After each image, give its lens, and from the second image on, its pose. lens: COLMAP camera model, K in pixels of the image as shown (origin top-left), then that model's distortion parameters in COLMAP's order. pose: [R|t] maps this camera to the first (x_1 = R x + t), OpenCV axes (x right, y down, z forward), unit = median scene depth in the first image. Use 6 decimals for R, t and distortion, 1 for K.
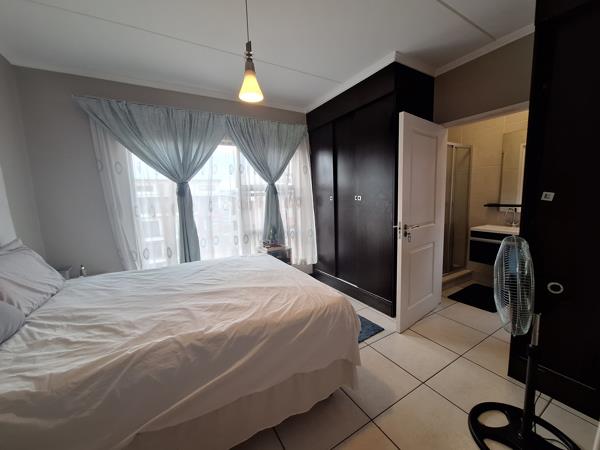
lens RADIAL K [[236.1, 0, 299.4], [0, 236.1, 226.8], [0, 0, 1]] dist [-0.006716, 0.001678]
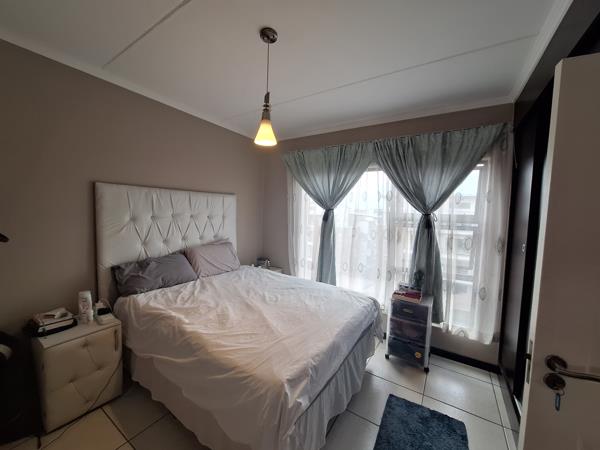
lens RADIAL K [[236.1, 0, 297.4], [0, 236.1, 223.9], [0, 0, 1]] dist [-0.006716, 0.001678]
pose [[0.454040, 0.097631, -0.885616, 0.730087], [-0.169185, 0.985341, 0.021887, -0.192433], [0.874771, 0.139896, 0.463902, 0.573796]]
